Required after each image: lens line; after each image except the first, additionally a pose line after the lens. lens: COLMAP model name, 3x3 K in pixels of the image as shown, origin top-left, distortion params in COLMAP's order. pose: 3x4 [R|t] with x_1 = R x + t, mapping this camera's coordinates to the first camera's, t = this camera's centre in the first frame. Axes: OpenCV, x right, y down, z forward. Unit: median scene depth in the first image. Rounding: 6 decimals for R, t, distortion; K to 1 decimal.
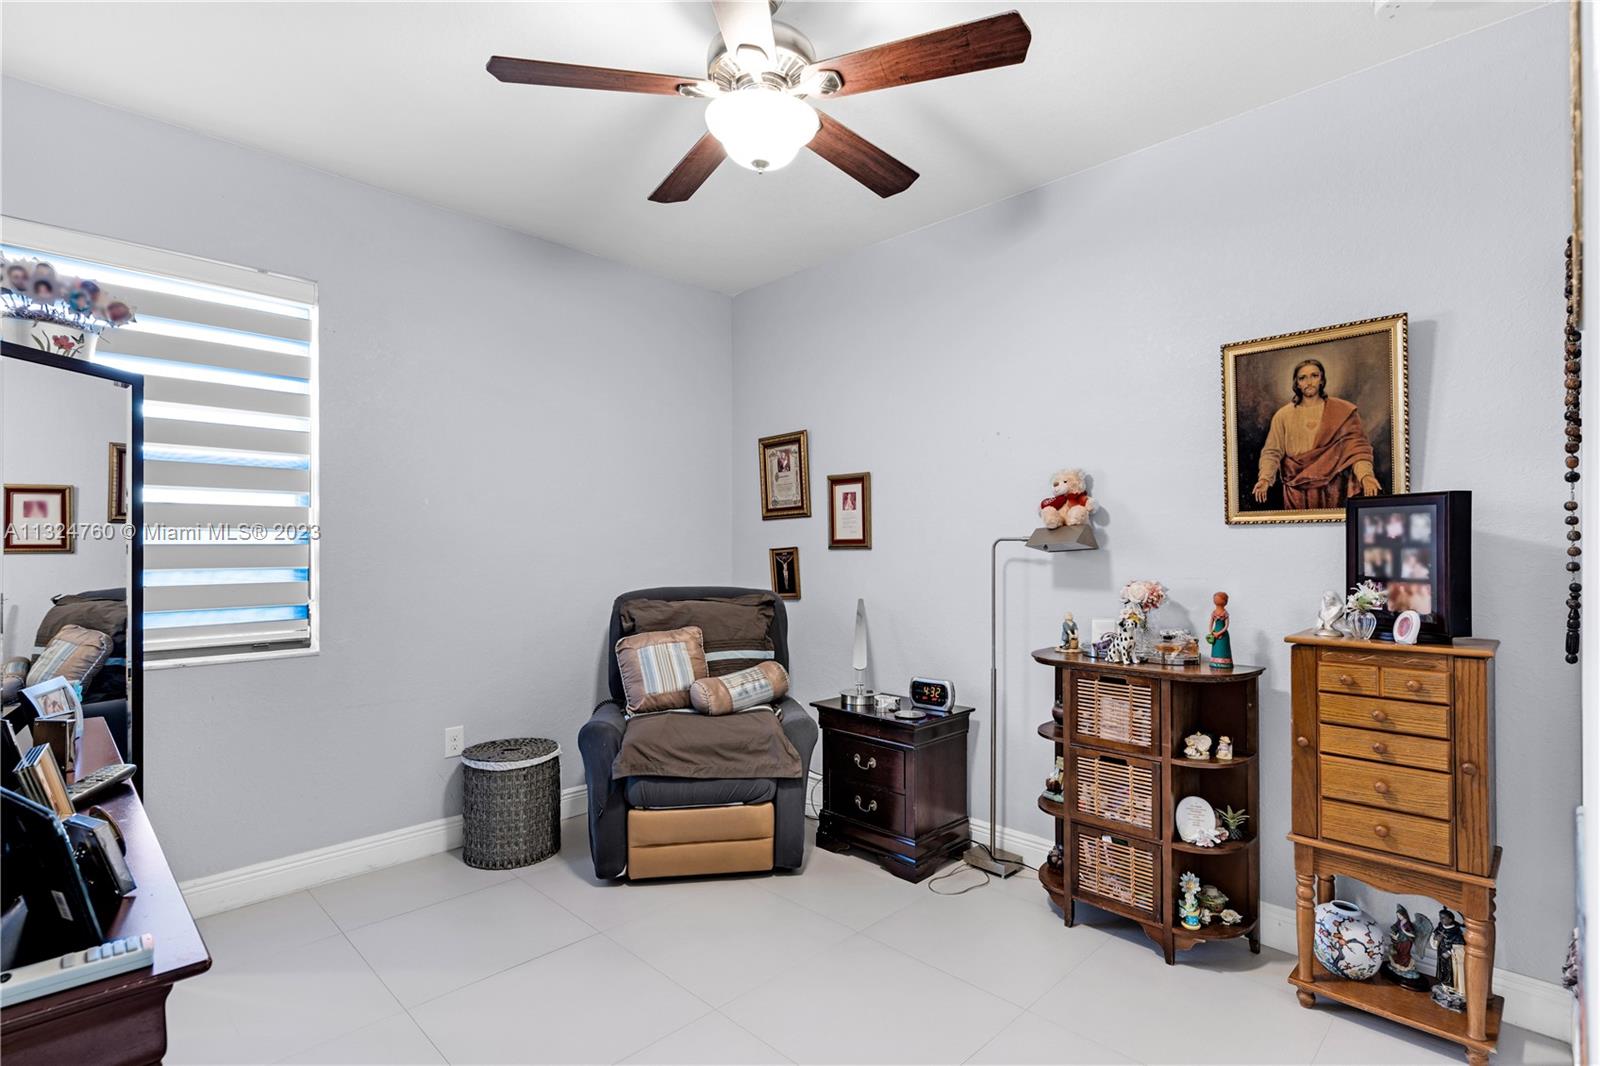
lens RADIAL K [[762.2, 0, 800.2], [0, 762.2, 535.6], [0, 0, 1]] dist [0.003492, 0.000027]
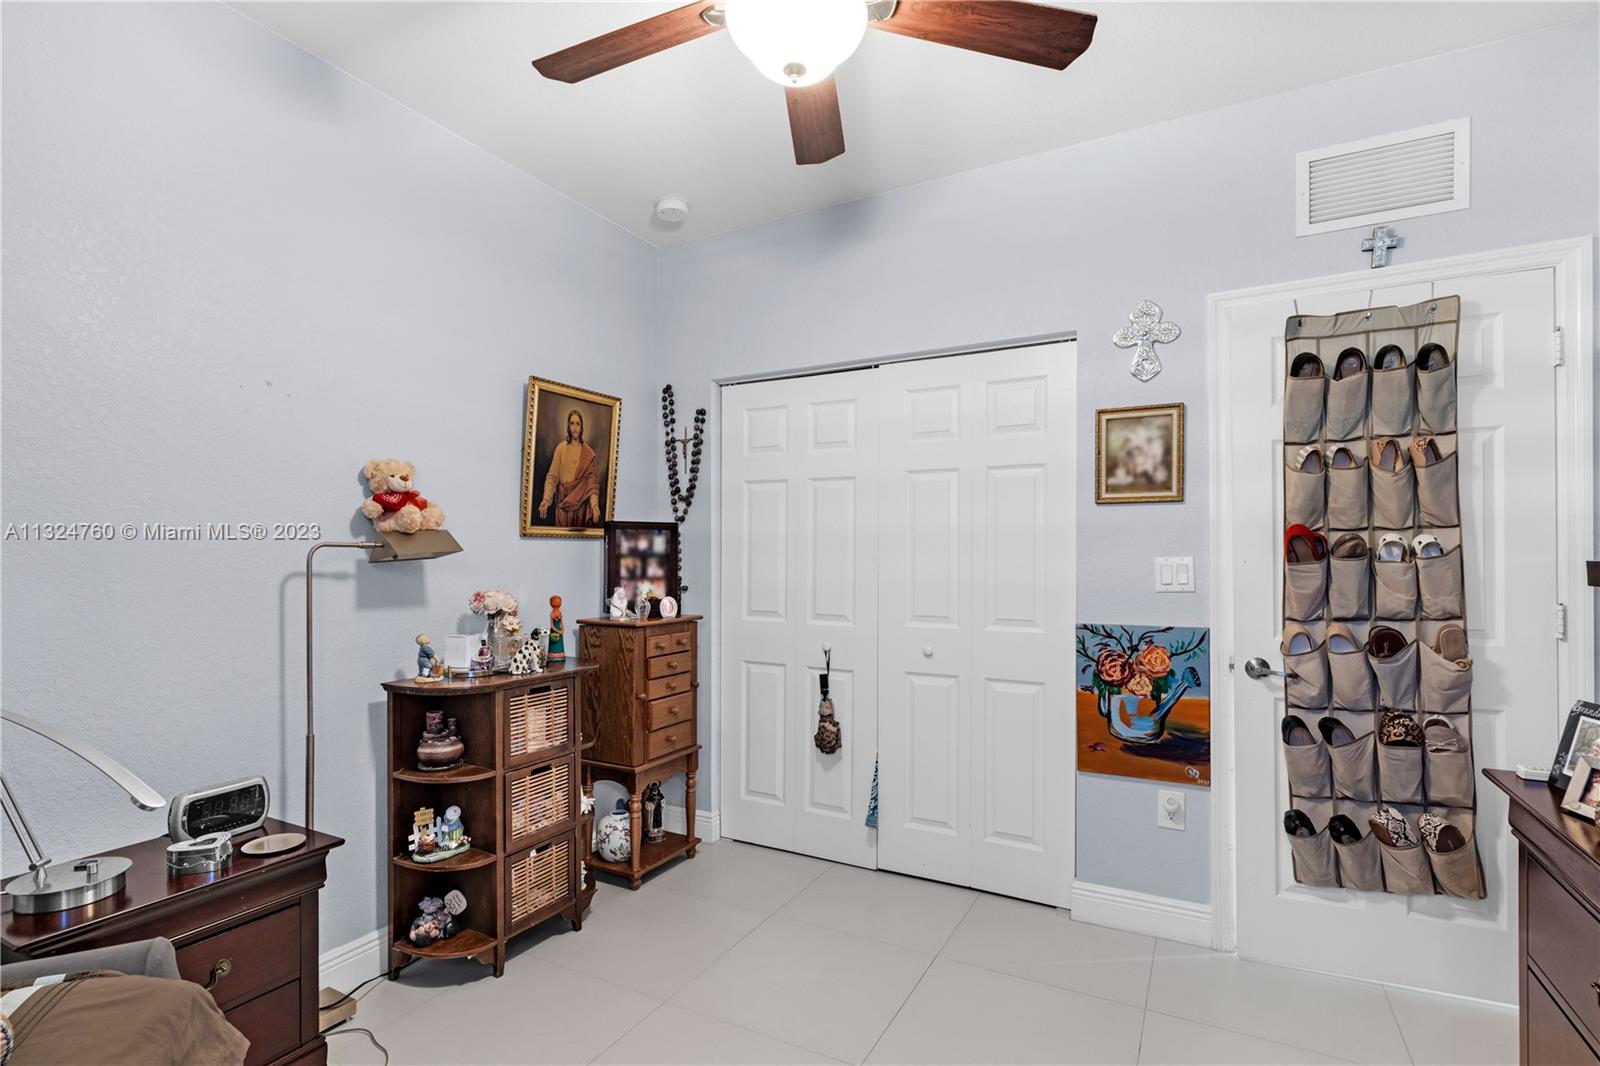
lens RADIAL K [[773.5, 0, 796.1], [0, 773.5, 550.8], [0, 0, 1]] dist [0.000322, 0.000092]
pose [[-0.280925, 0.009679, 0.959681, -0.675905], [-0.013861, 0.999804, -0.014141, 0.018308], [-0.959630, -0.017274, -0.280736, 0.996199]]
